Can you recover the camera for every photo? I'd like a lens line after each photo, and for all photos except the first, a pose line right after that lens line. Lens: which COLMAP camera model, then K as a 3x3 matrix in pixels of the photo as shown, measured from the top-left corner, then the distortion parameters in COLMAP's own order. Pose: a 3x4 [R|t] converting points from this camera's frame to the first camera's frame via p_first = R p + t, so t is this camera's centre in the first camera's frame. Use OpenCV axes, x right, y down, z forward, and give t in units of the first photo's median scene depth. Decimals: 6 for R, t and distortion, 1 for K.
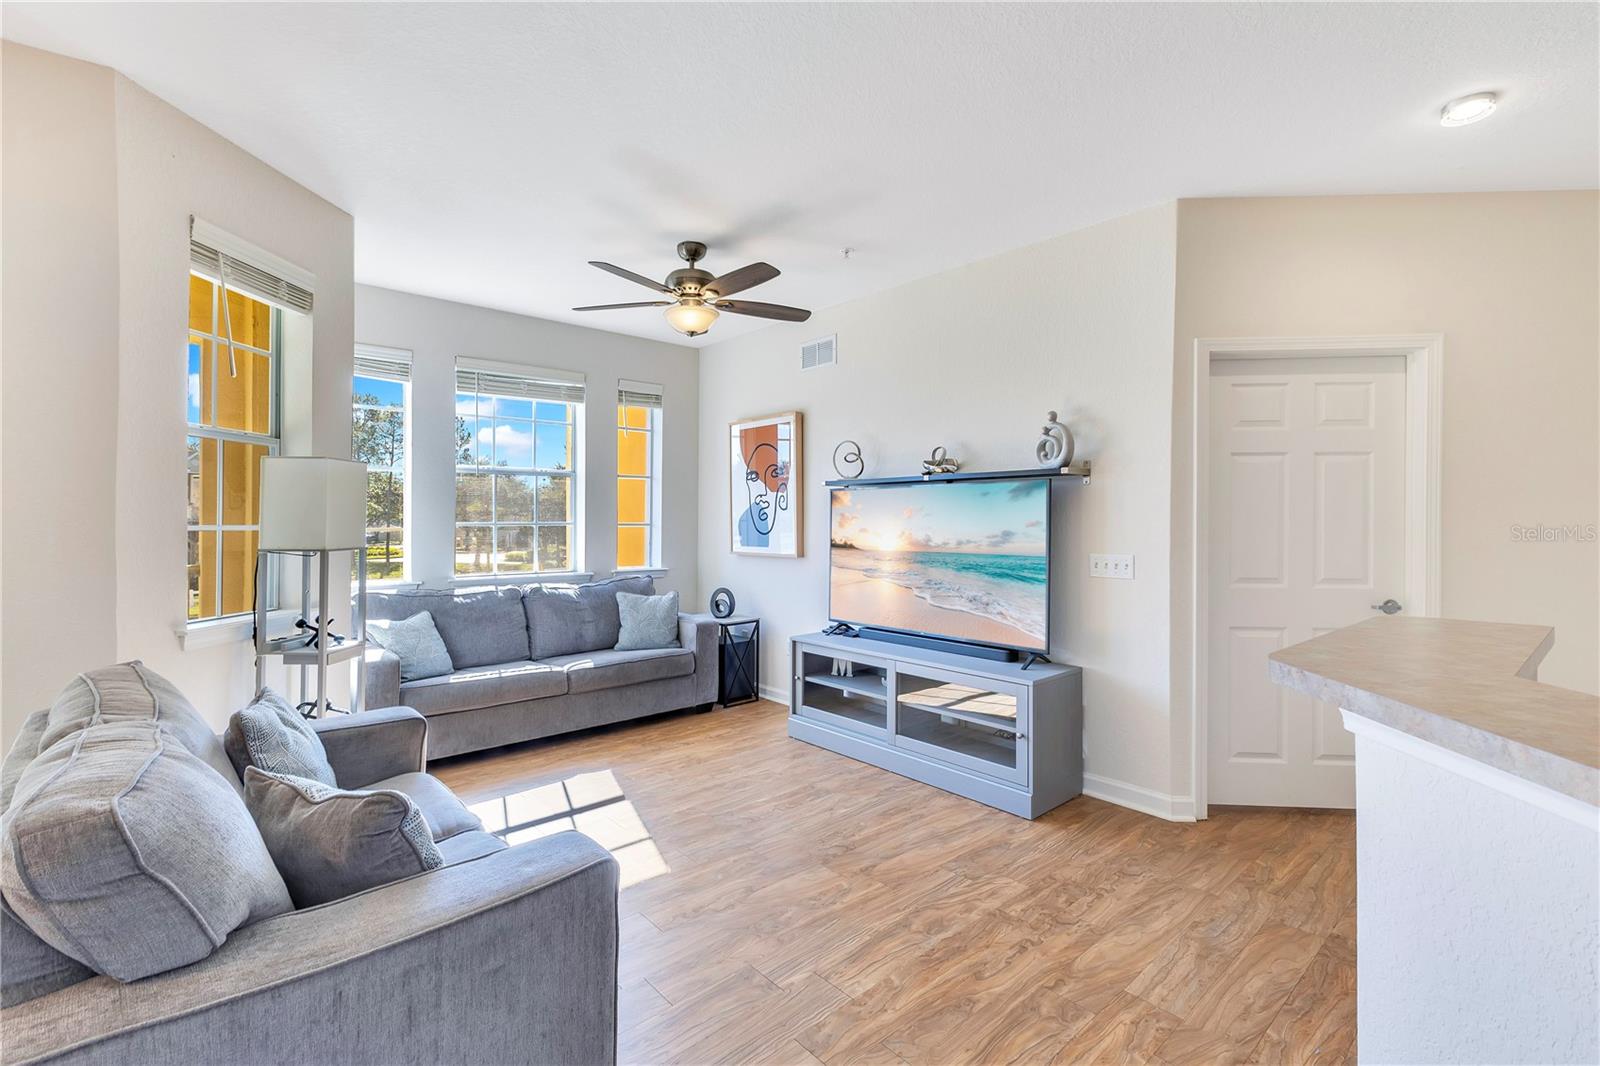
lens RADIAL K [[699.8, 0, 772.9], [0, 699.8, 519.5], [0, 0, 1]] dist [0.008941, -0.000138]
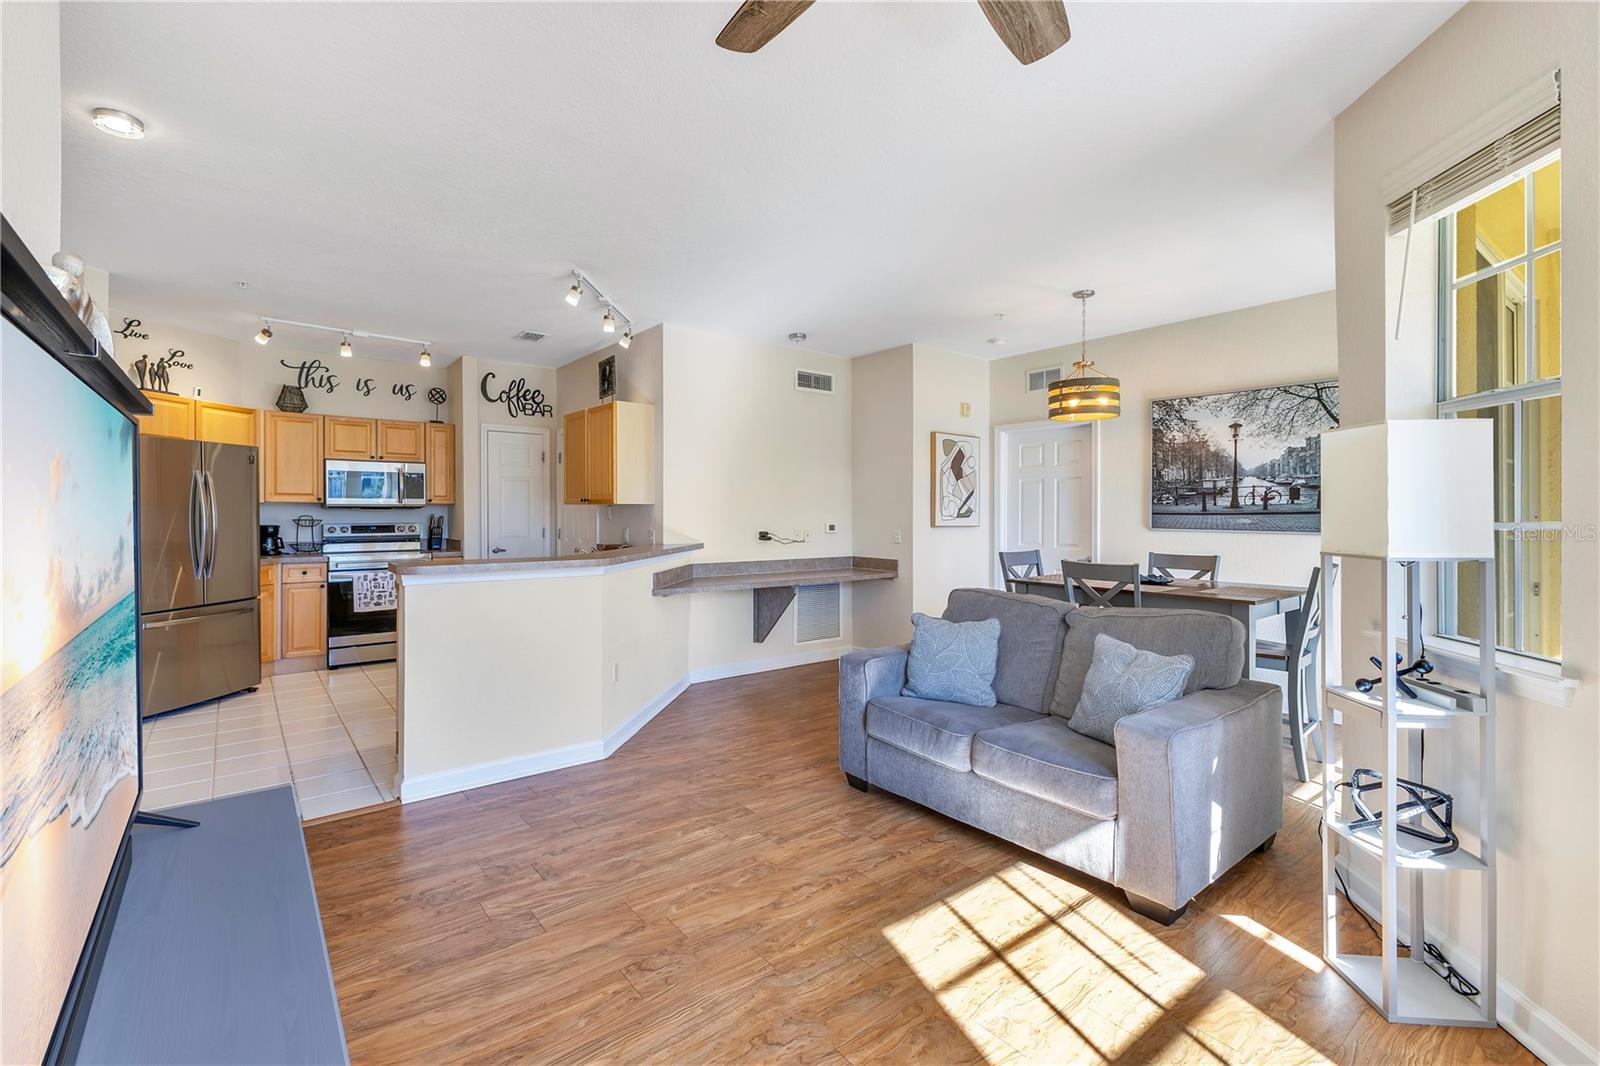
lens RADIAL K [[702.8, 0, 787.6], [0, 702.8, 515.3], [0, 0, 1]] dist [0.012263, 0.000009]
pose [[-0.998916, -0.002556, 0.046477, -0.062881], [-0.002312, 0.999983, 0.005293, -0.001354], [-0.046490, 0.005179, -0.998905, 1.354391]]
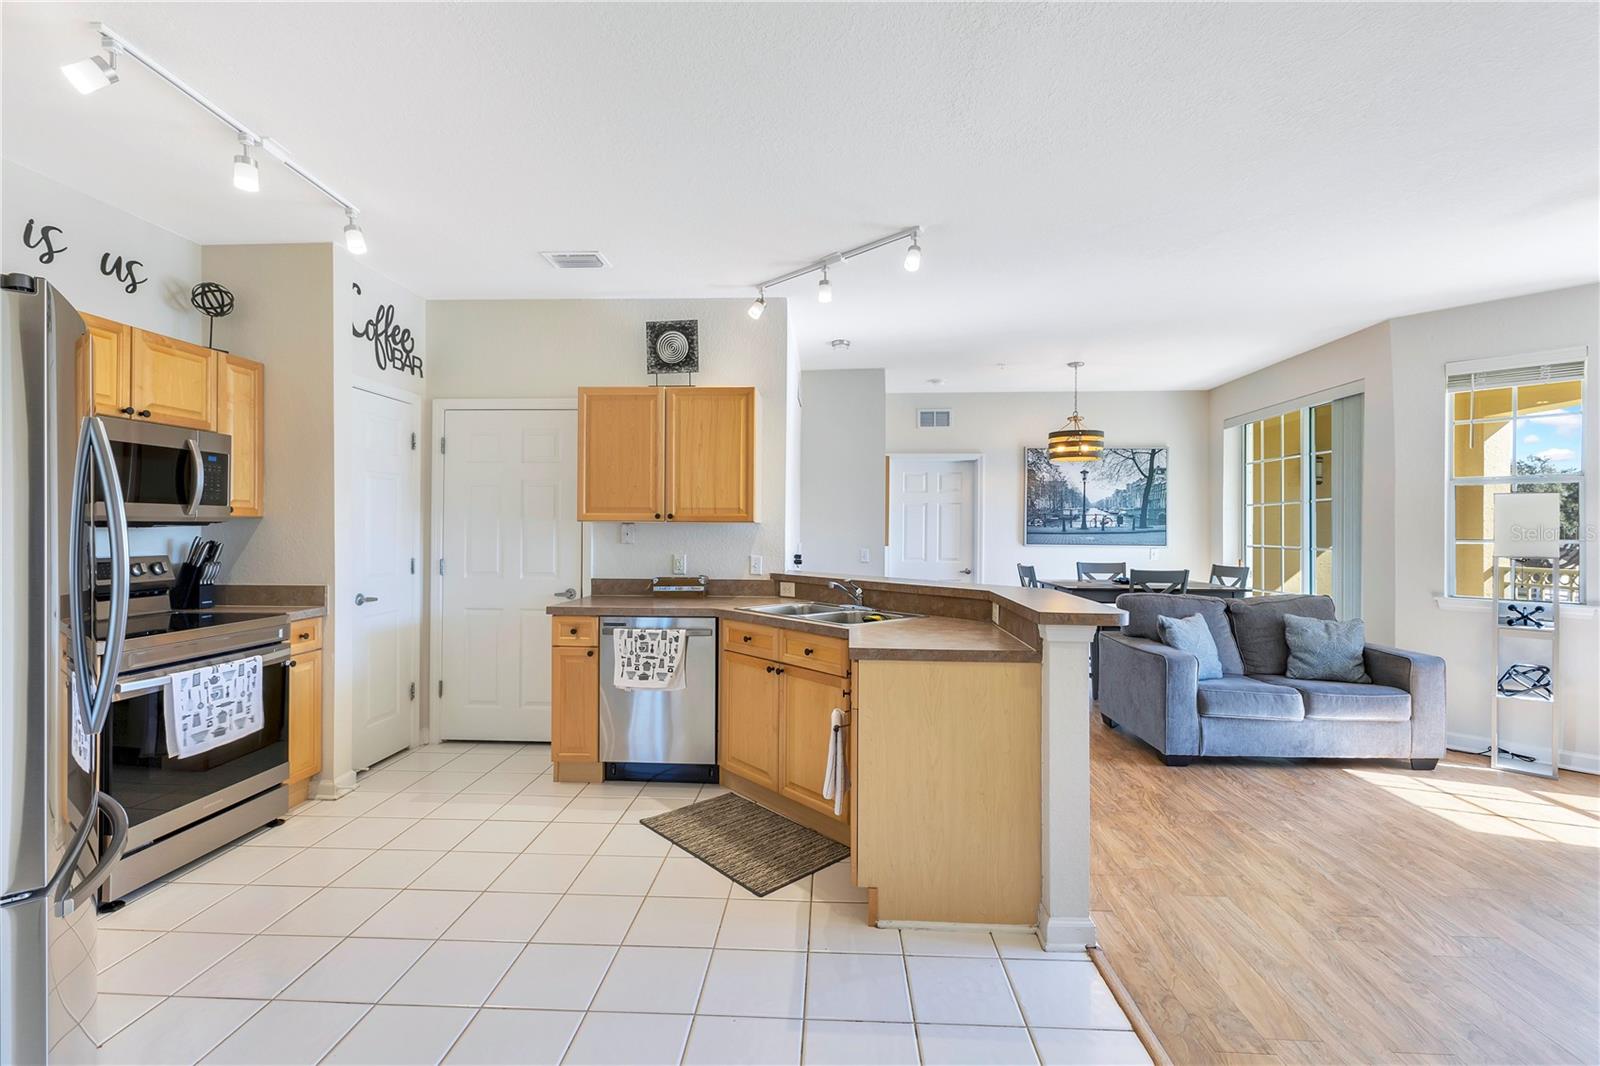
lens RADIAL K [[703.0, 0, 791.0], [0, 703.0, 534.4], [0, 0, 1]] dist [0.007847, -0.000329]
pose [[-0.693613, 0.001868, -0.720345, 1.099572], [-0.003988, 0.999971, 0.006432, -0.005261], [0.720337, 0.007334, -0.693586, 0.725945]]
